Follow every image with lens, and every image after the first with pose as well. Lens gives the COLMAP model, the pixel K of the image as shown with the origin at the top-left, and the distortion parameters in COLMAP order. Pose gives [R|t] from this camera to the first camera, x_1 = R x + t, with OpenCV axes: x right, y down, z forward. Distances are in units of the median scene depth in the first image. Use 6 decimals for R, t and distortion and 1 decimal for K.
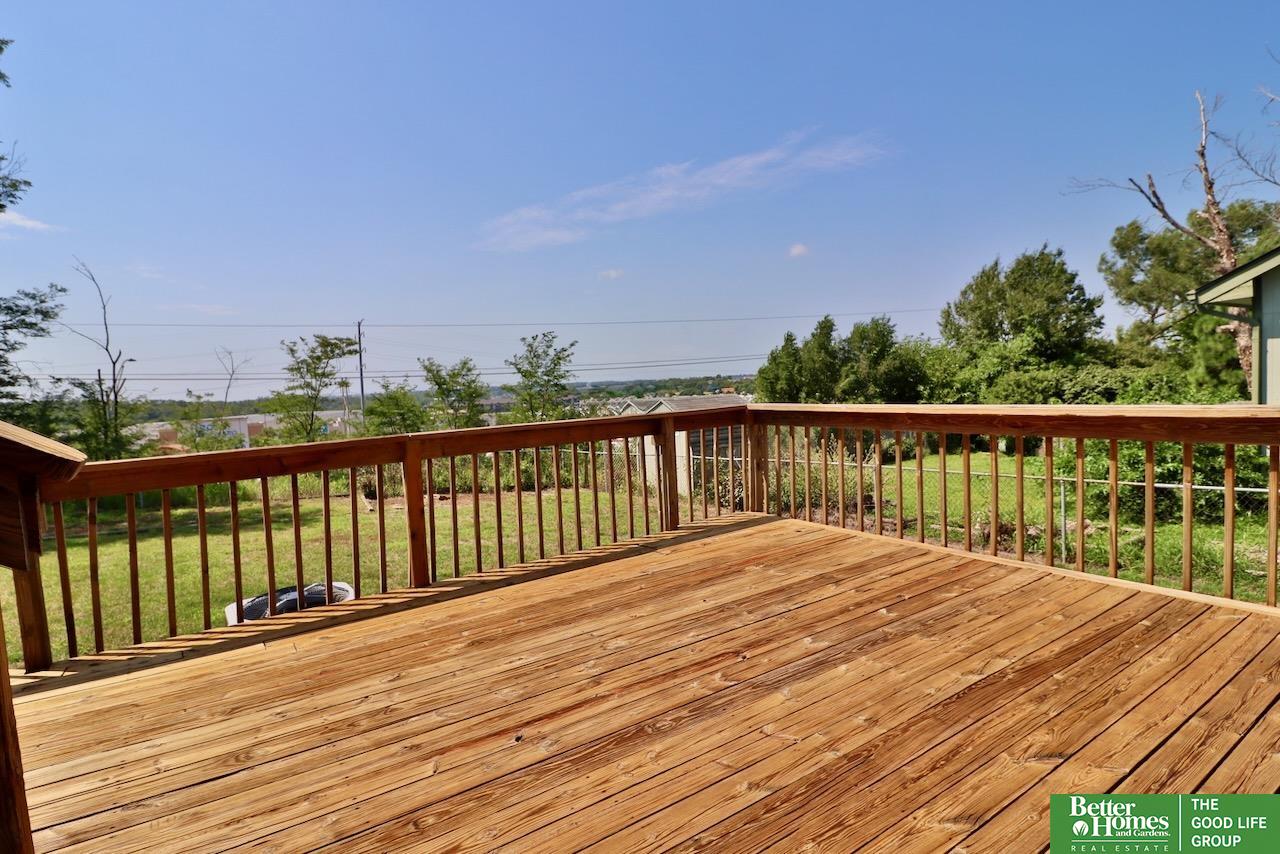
lens RADIAL K [[663.9, 0, 631.2], [0, 663.9, 427.0], [0, 0, 1]] dist [0.001385, -0.015287]
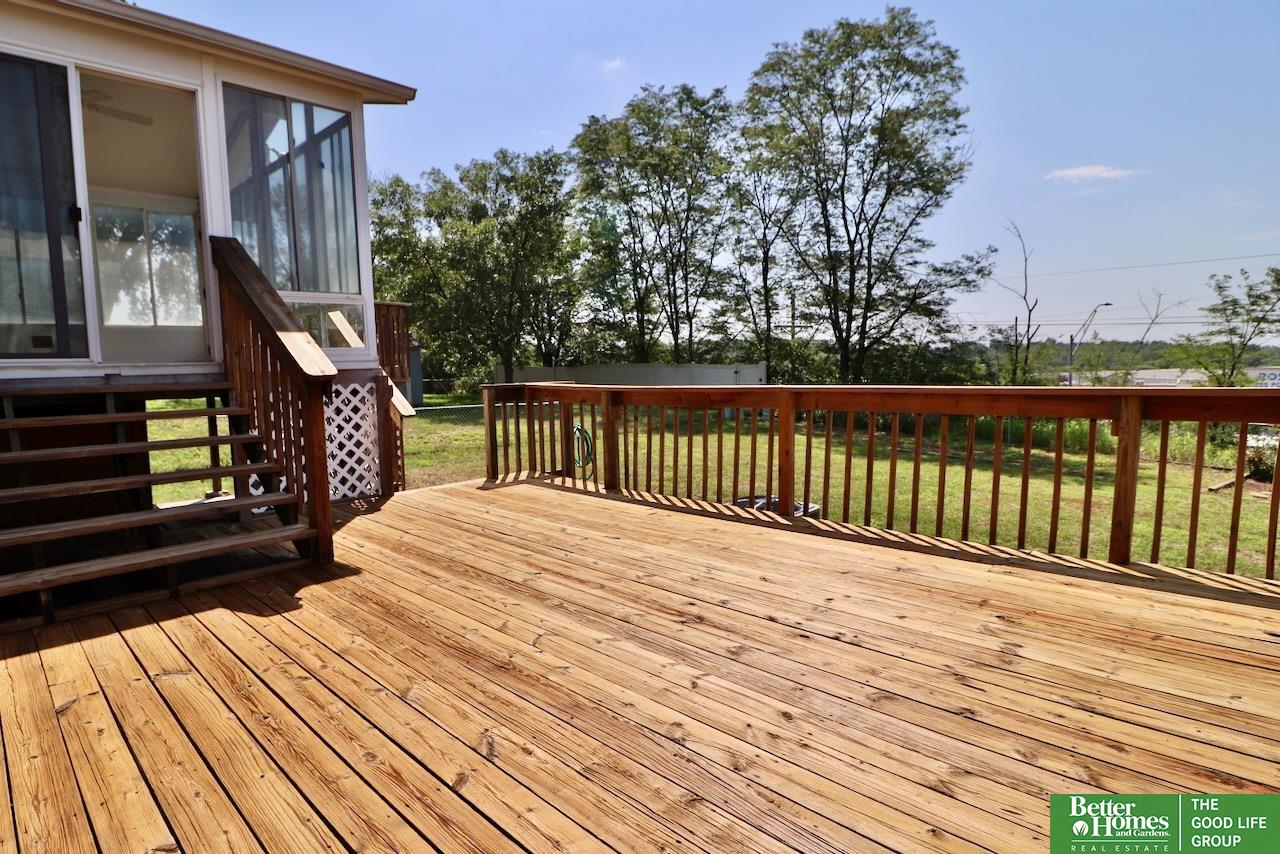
lens RADIAL K [[679.8, 0, 640.0], [0, 679.8, 427.0], [0, 0, 1]] dist [0.002109, 0.000447]
pose [[0.196712, 0.130736, -0.971706, 0.298615], [-0.047334, 0.991181, 0.123774, -0.020811], [0.979318, 0.021647, 0.201165, 0.187302]]
